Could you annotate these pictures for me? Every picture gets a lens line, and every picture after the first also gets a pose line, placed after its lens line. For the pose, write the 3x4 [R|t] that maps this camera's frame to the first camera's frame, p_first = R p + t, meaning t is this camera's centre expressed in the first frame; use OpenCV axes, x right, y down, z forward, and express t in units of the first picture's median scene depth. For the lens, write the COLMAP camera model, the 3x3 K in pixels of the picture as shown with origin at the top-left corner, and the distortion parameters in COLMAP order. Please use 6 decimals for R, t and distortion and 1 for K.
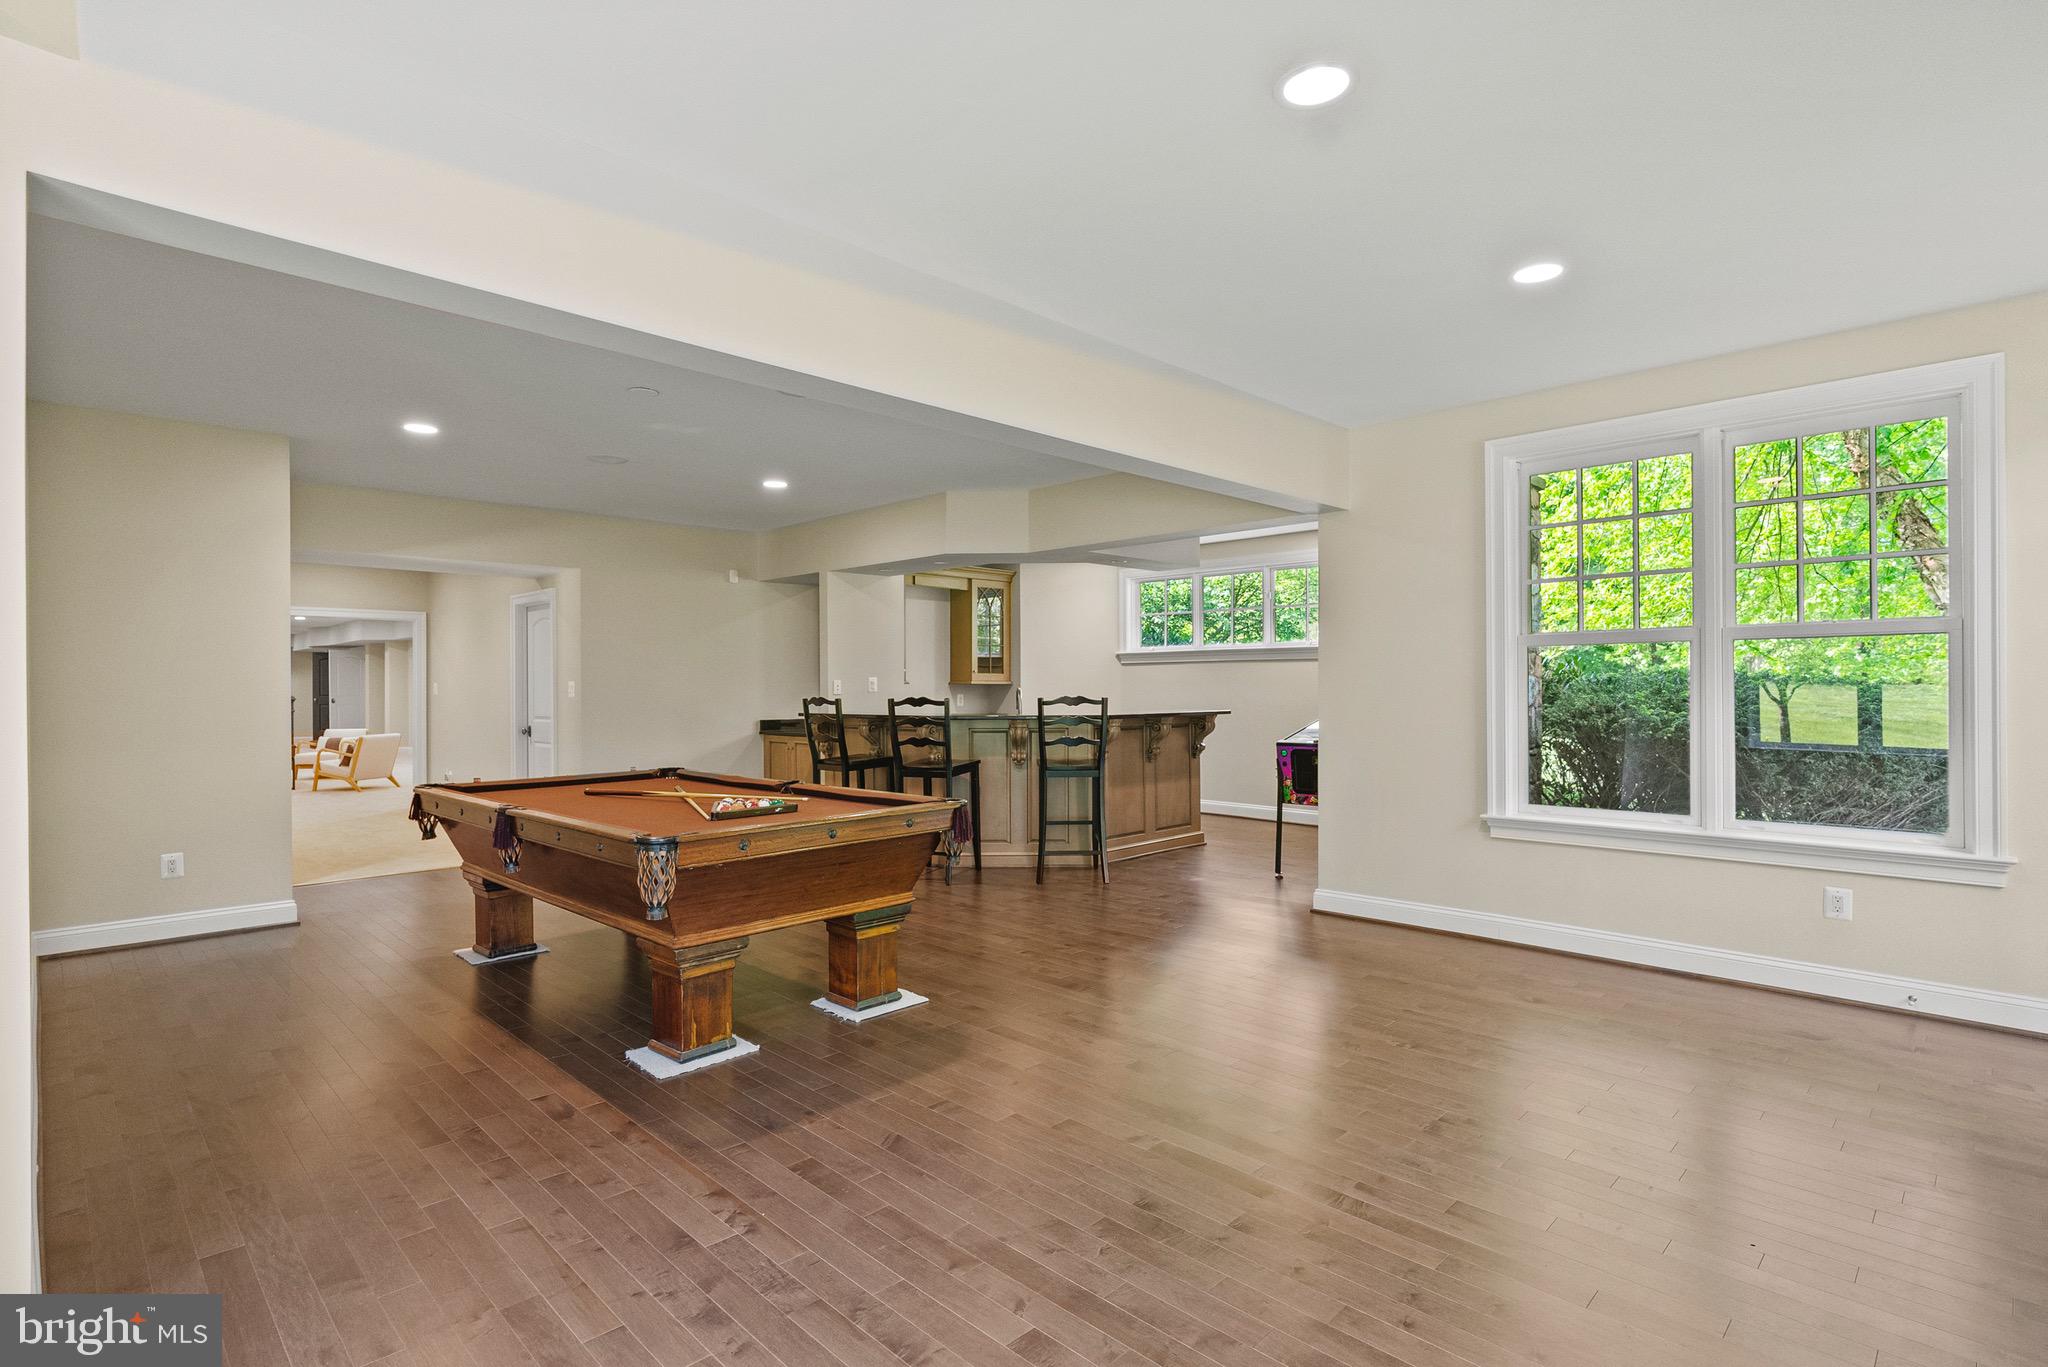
lens RADIAL K [[992.8, 0, 1028.6], [0, 992.8, 688.3], [0, 0, 1]] dist [-0.002338, 0.000033]
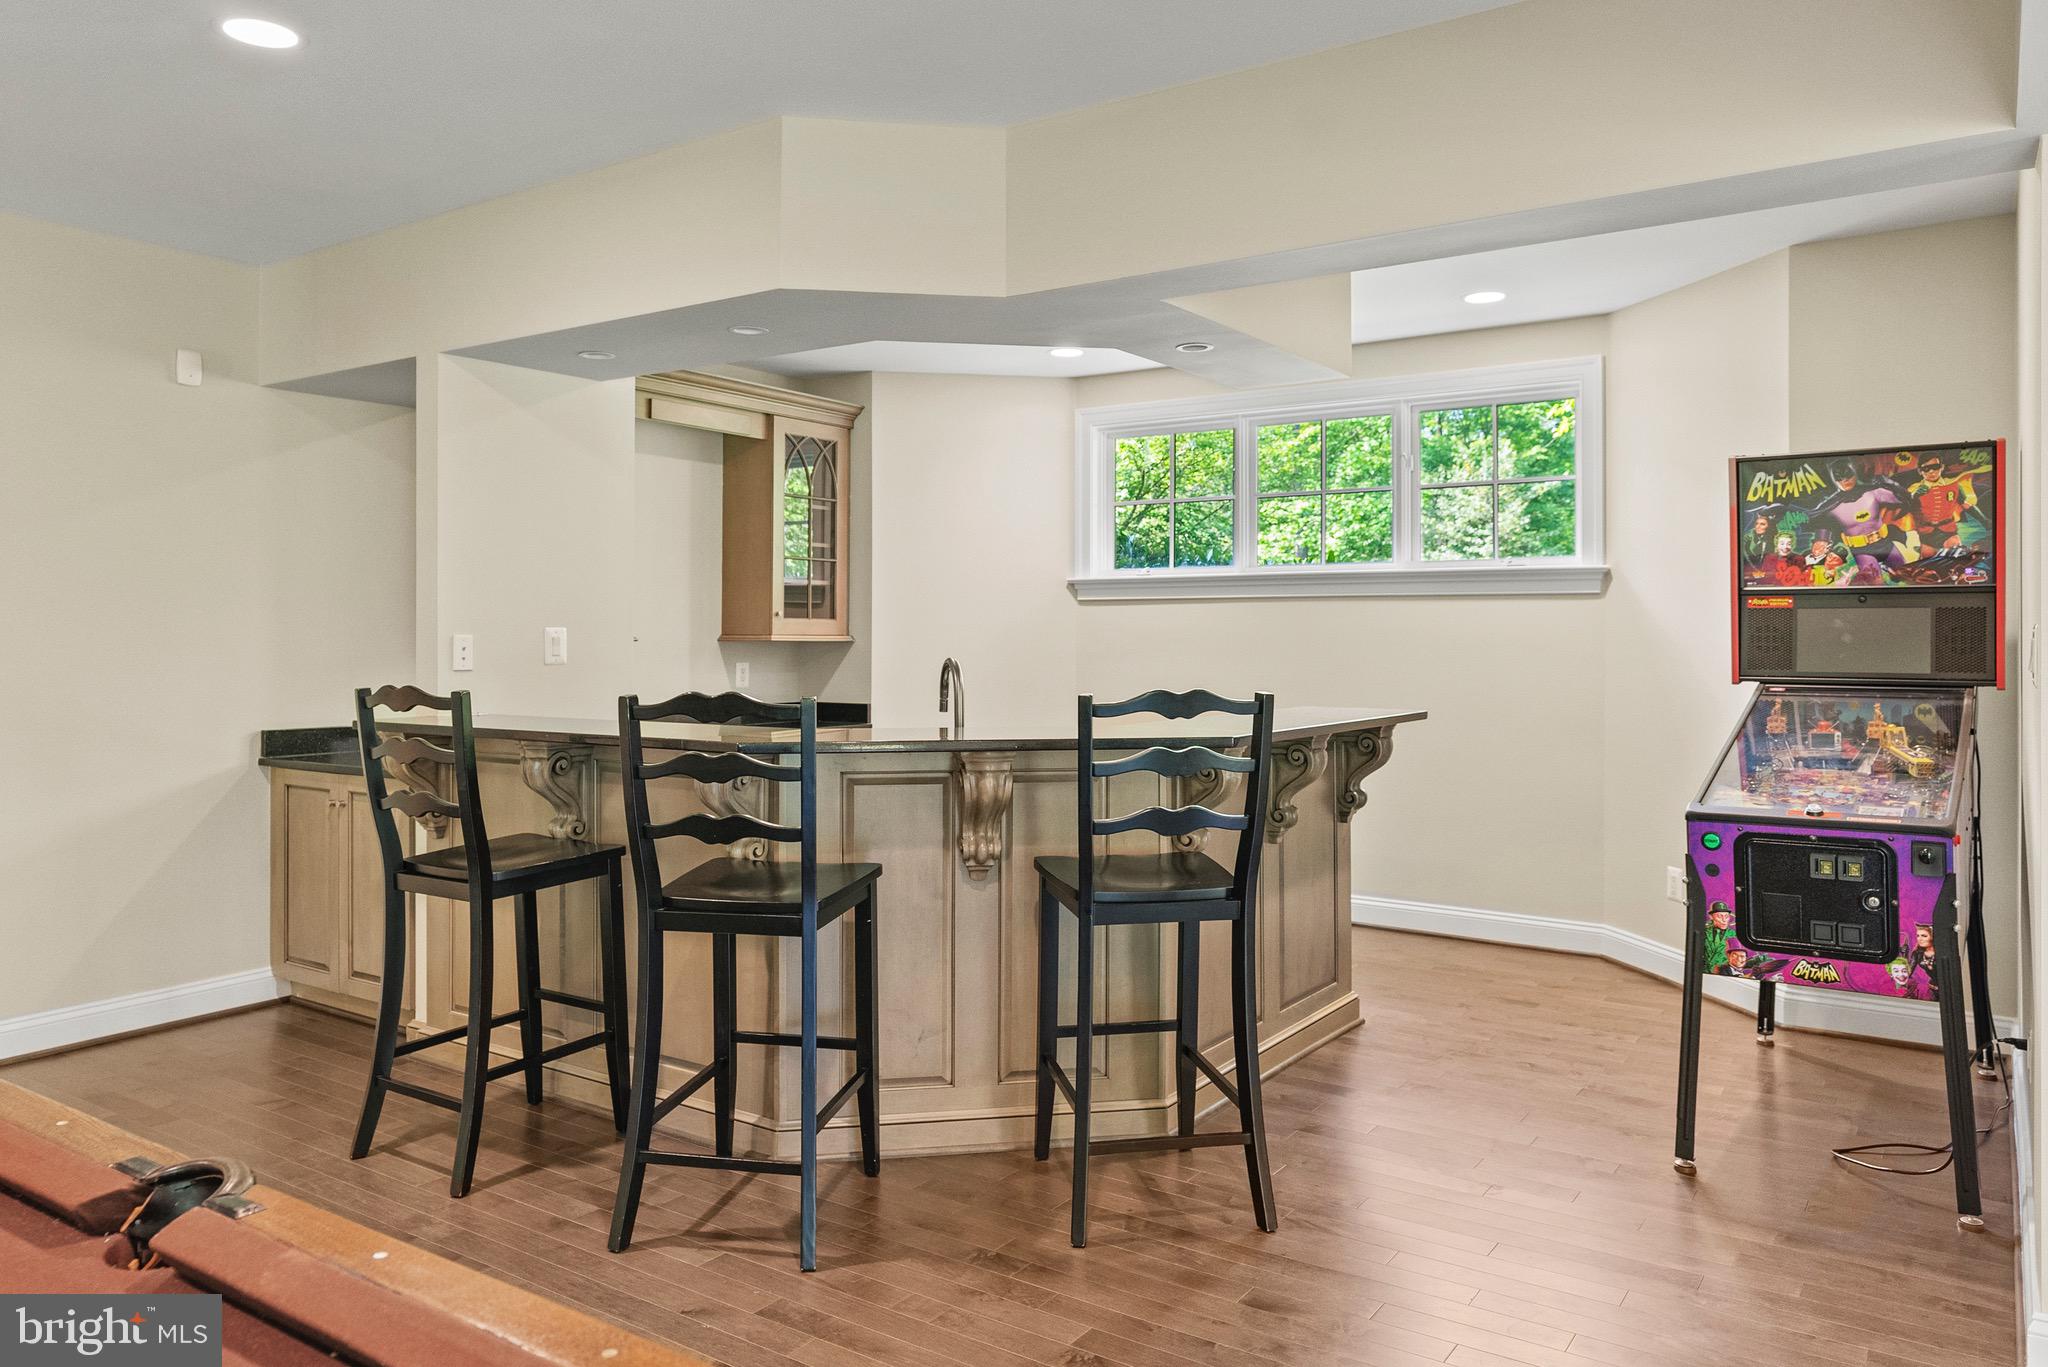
lens RADIAL K [[1417.7, 0, 1011.6], [0, 1417.7, 629.4], [0, 0, 1]] dist [0.005316, 0.002138]
pose [[0.985195, 0.006934, 0.171300, -0.081863], [-0.005794, 0.999958, -0.007153, -0.007865], [-0.171342, 0.006055, 0.985193, 0.448253]]
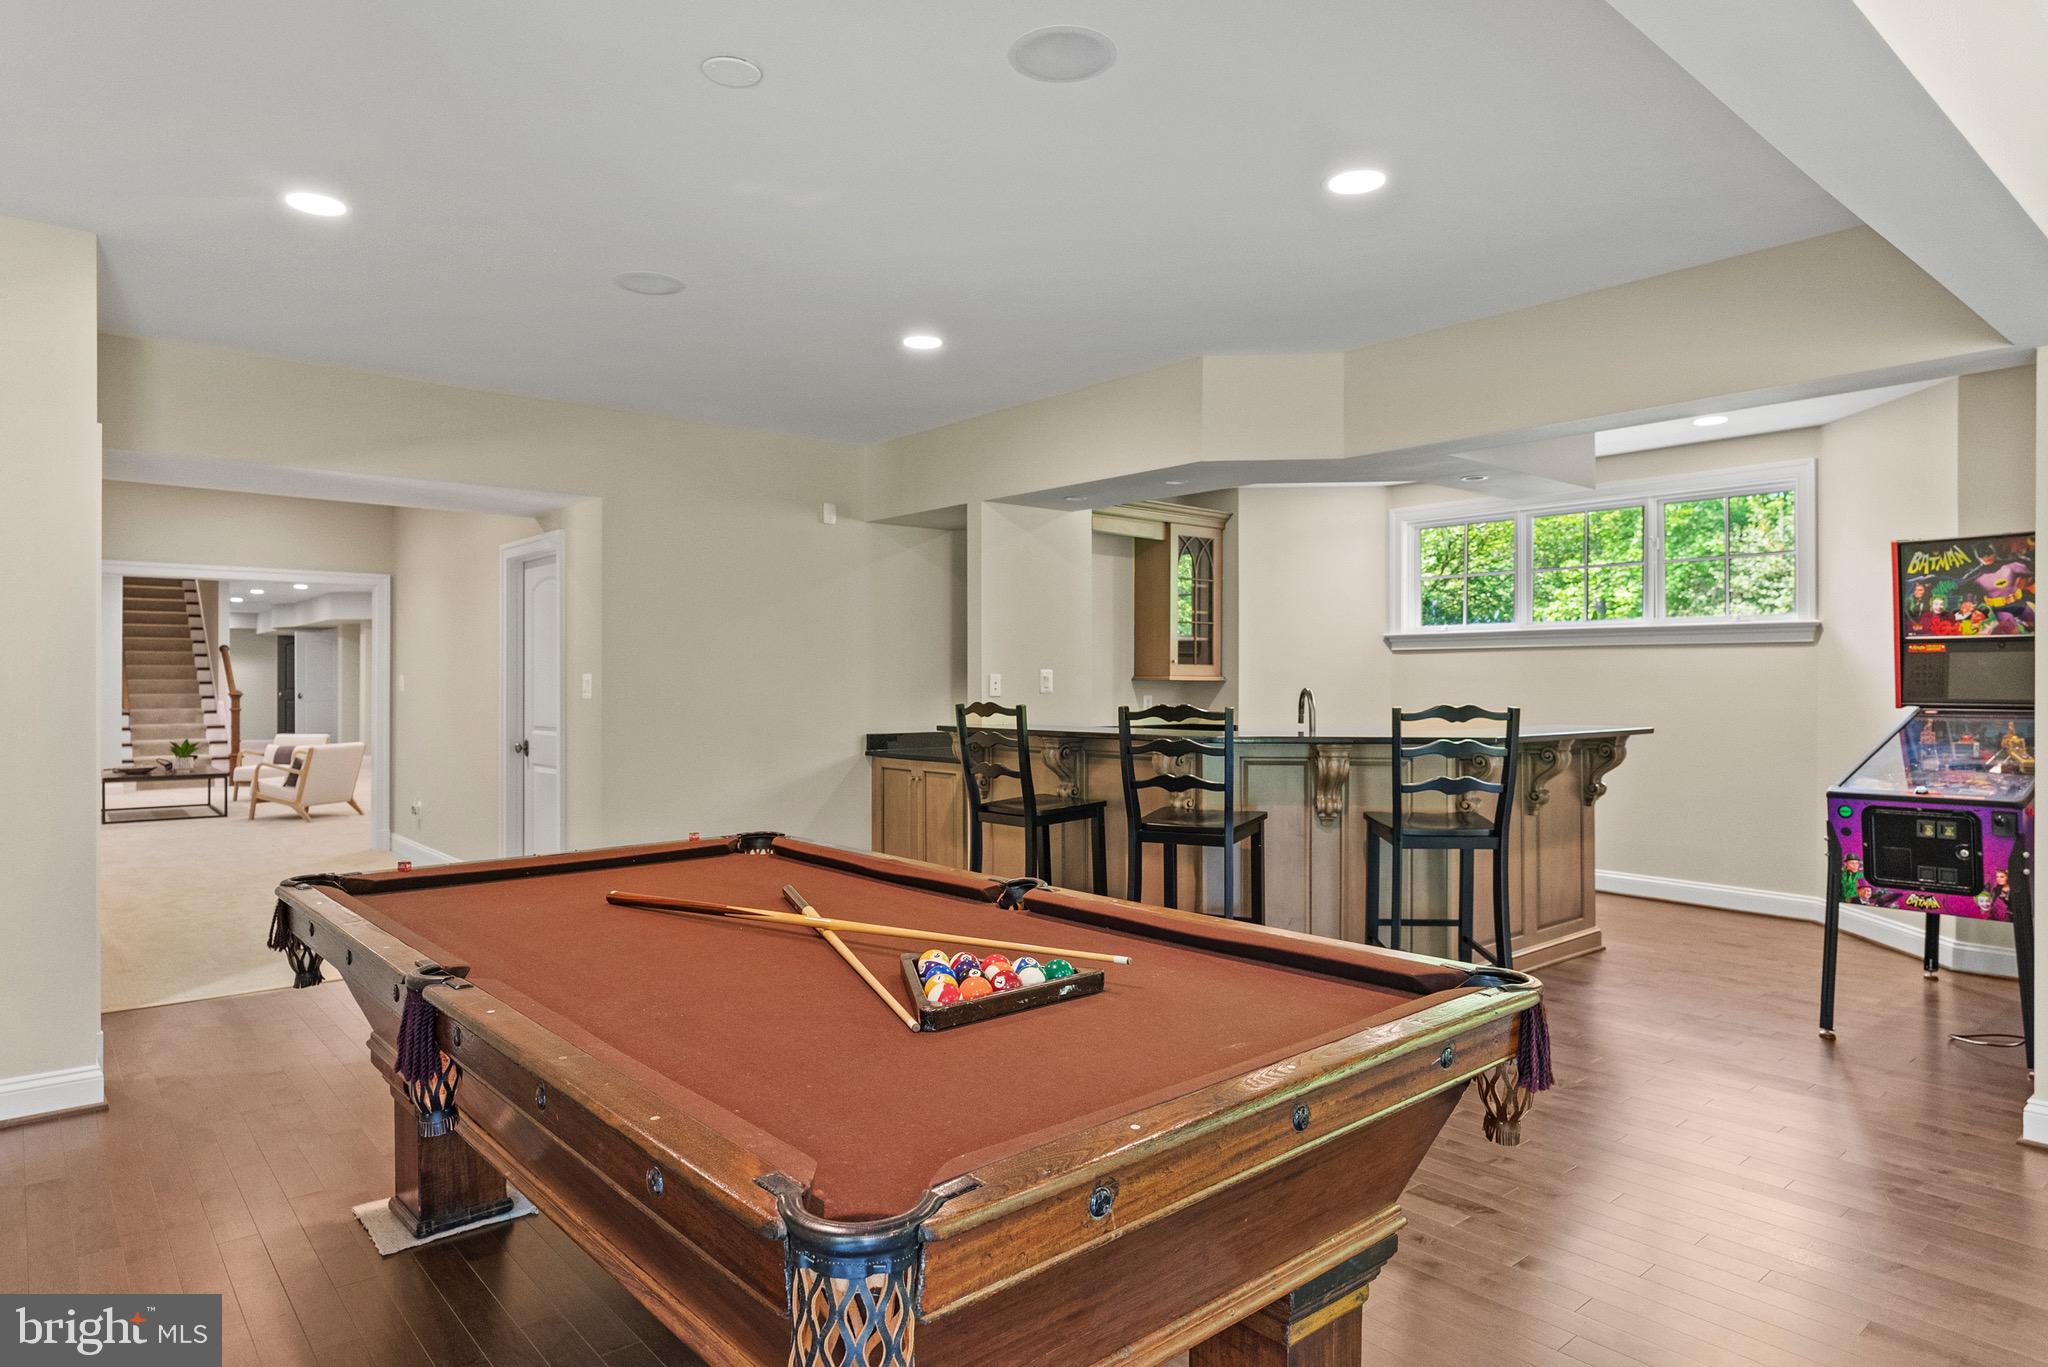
lens RADIAL K [[1186.0, 0, 1027.2], [0, 1186.0, 680.7], [0, 0, 1]] dist [0.006328, -0.002031]
pose [[0.996847, 0.005328, -0.079173, -0.121712], [-0.005489, 0.999983, -0.001817, -0.002760], [0.079162, 0.002246, 0.996859, 0.269135]]
